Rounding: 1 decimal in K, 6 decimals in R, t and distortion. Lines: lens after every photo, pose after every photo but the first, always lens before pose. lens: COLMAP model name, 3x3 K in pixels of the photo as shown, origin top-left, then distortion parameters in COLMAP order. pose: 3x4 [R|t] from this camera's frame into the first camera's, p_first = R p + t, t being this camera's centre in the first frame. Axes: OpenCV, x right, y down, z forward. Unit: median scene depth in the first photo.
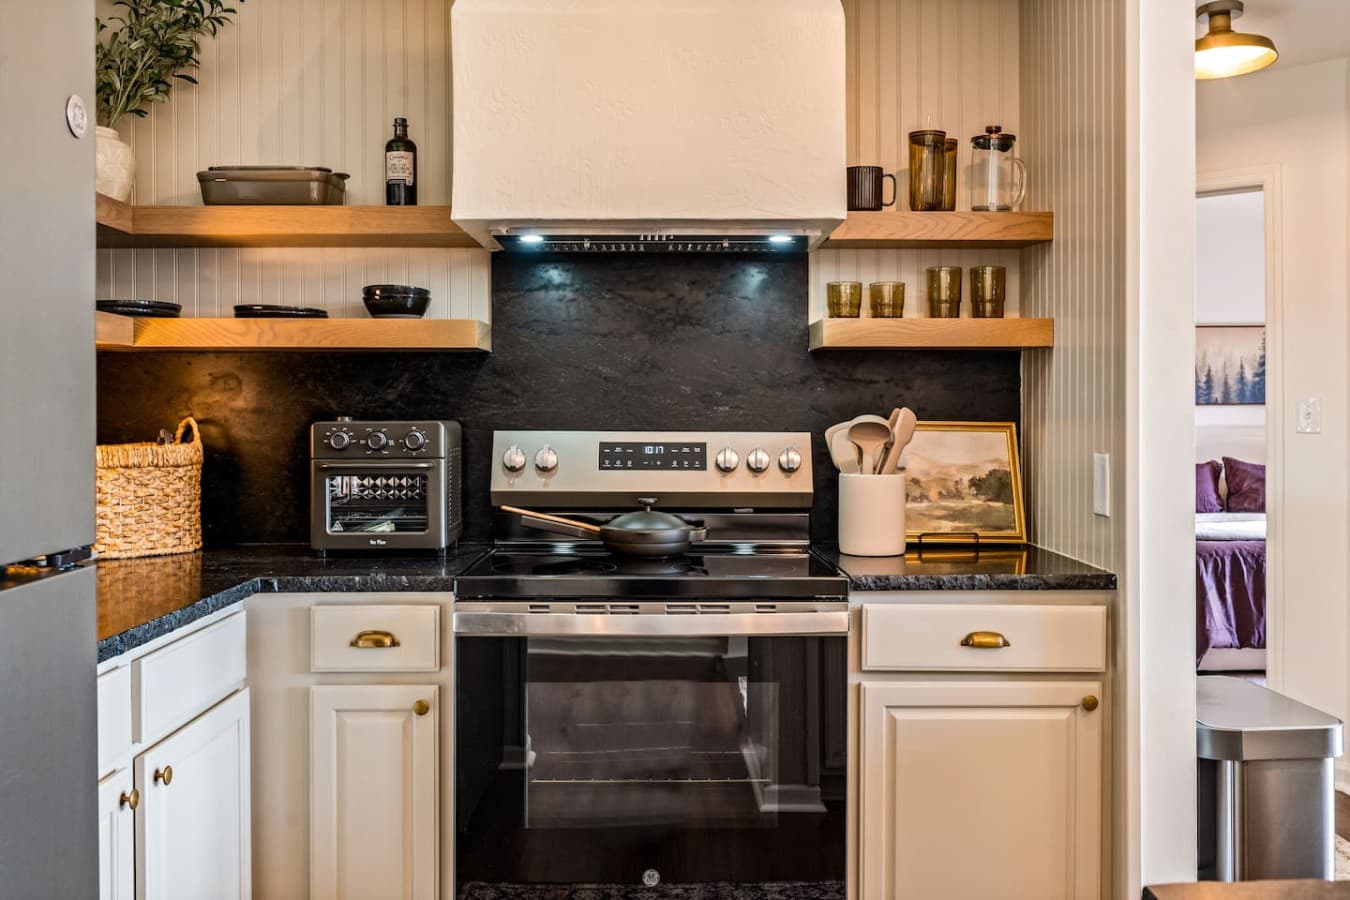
lens RADIAL K [[1196.6, 0, 674.0], [0, 1196.6, 423.4], [0, 0, 1]] dist [-0.004270, -0.001810]
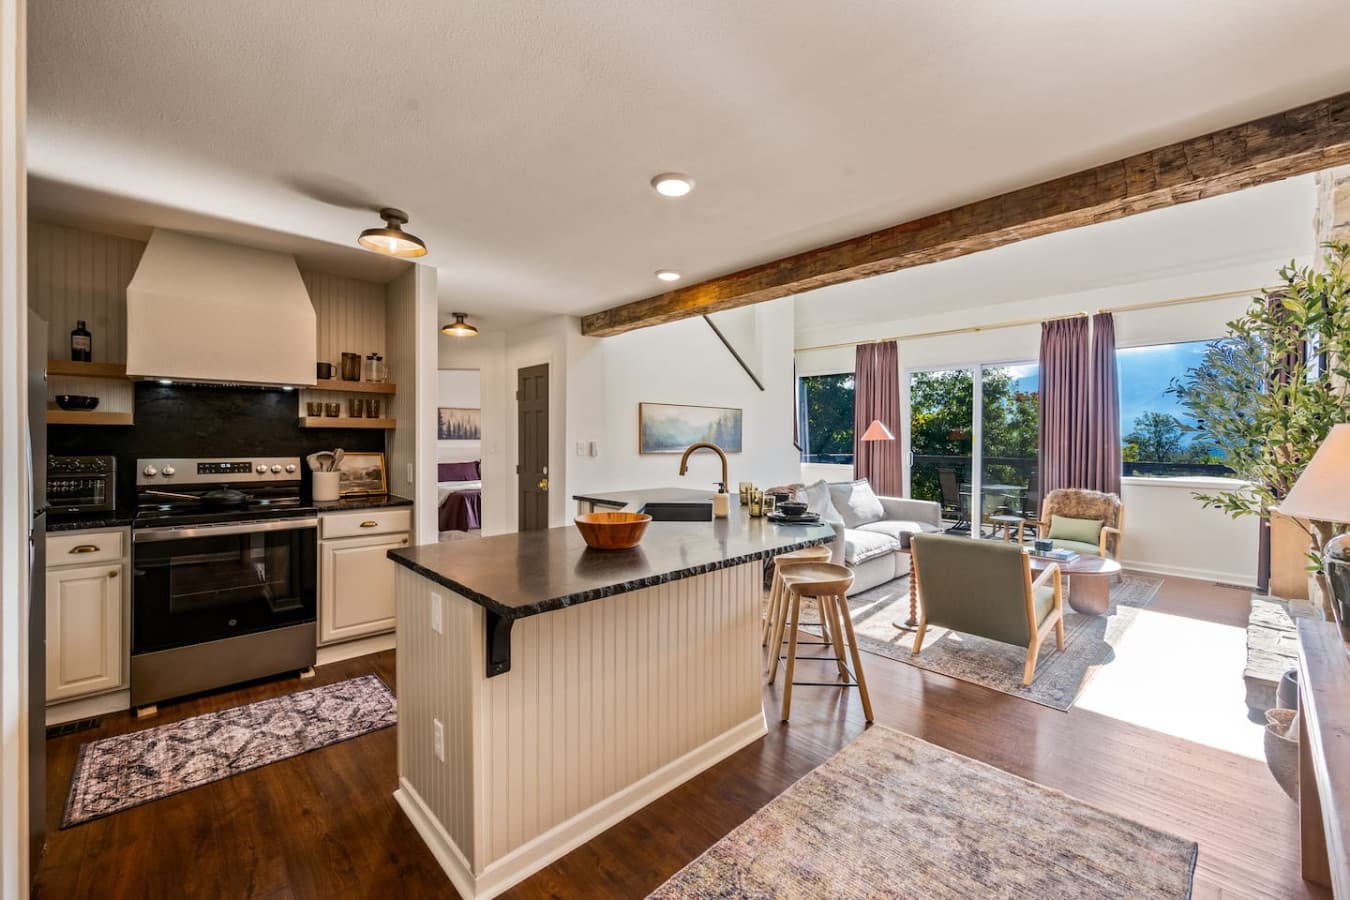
lens RADIAL K [[550.9, 0, 678.8], [0, 550.9, 443.5], [0, 0, 1]] dist [-0.001552, 0.000268]
pose [[0.739793, -0.000265, 0.672835, -0.093713], [-0.004333, 0.999977, 0.005158, -0.035391], [-0.672821, -0.006732, 0.739775, -0.522637]]
